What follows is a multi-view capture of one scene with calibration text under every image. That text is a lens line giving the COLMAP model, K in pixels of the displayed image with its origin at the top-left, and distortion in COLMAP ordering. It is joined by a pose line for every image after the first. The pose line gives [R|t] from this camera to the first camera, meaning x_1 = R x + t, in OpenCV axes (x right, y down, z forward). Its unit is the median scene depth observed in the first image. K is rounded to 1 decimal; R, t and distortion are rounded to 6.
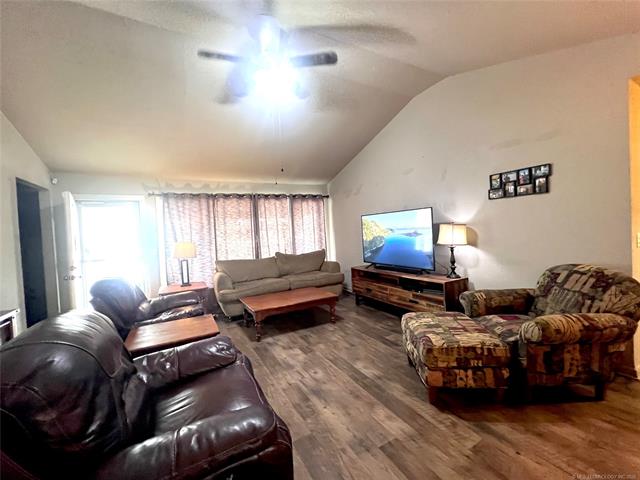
lens RADIAL K [[259.5, 0, 322.5], [0, 259.5, 239.5], [0, 0, 1]] dist [-0.004336, 0.000790]
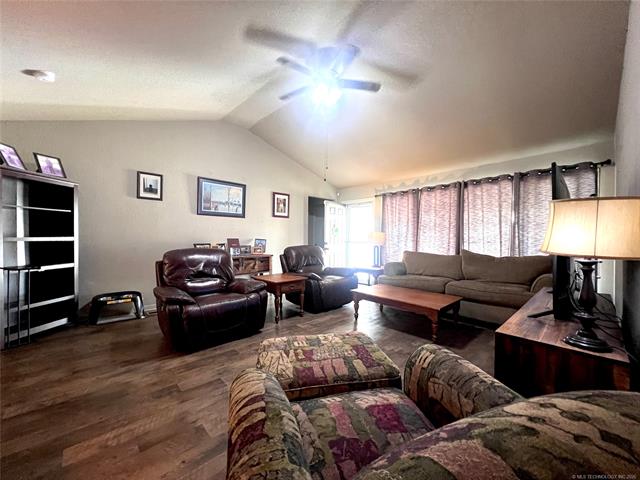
lens RADIAL K [[259.5, 0, 322.8], [0, 259.5, 240.3], [0, 0, 1]] dist [-0.004336, 0.000790]
pose [[0.249621, 0.061993, -0.966357, 0.804213], [-0.049540, 0.997459, 0.051192, -0.001562], [0.967076, 0.035094, 0.252058, 0.577563]]
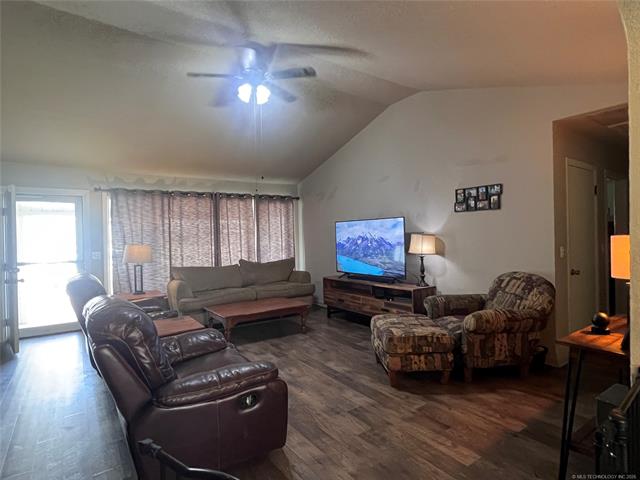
lens RADIAL K [[340.5, 0, 322.7], [0, 340.5, 241.6], [0, 0, 1]] dist [-0.006830, -0.003810]
pose [[0.992659, 0.027587, 0.117758, -0.056871], [-0.025111, 0.999432, -0.022454, 0.011959], [-0.118310, 0.019332, 0.992788, -0.316080]]
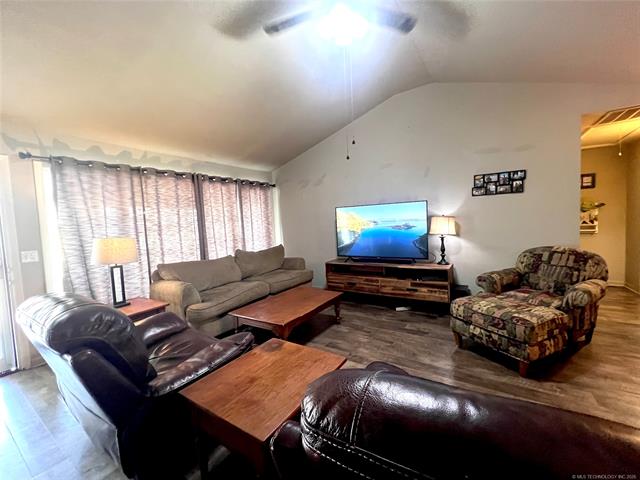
lens RADIAL K [[259.5, 0, 320.1], [0, 259.5, 239.8], [0, 0, 1]] dist [-0.004336, 0.000790]
pose [[0.881611, -0.020778, 0.471520, -0.521584], [0.014999, 0.999759, 0.016013, 0.016056], [-0.471739, -0.007045, 0.881710, 0.279357]]
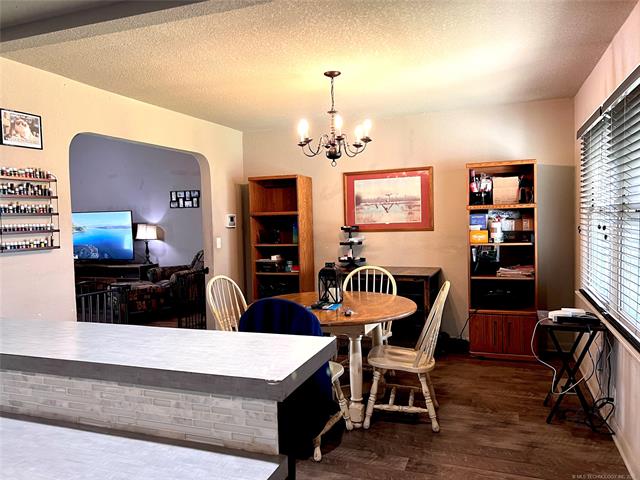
lens RADIAL K [[477.0, 0, 318.3], [0, 477.0, 240.1], [0, 0, 1]] dist [0.028840, -0.010813]
pose [[0.758215, -0.003233, 0.651997, -0.466424], [0.008676, 0.999949, -0.005131, 0.045521], [-0.651947, 0.009547, 0.758204, -1.538634]]
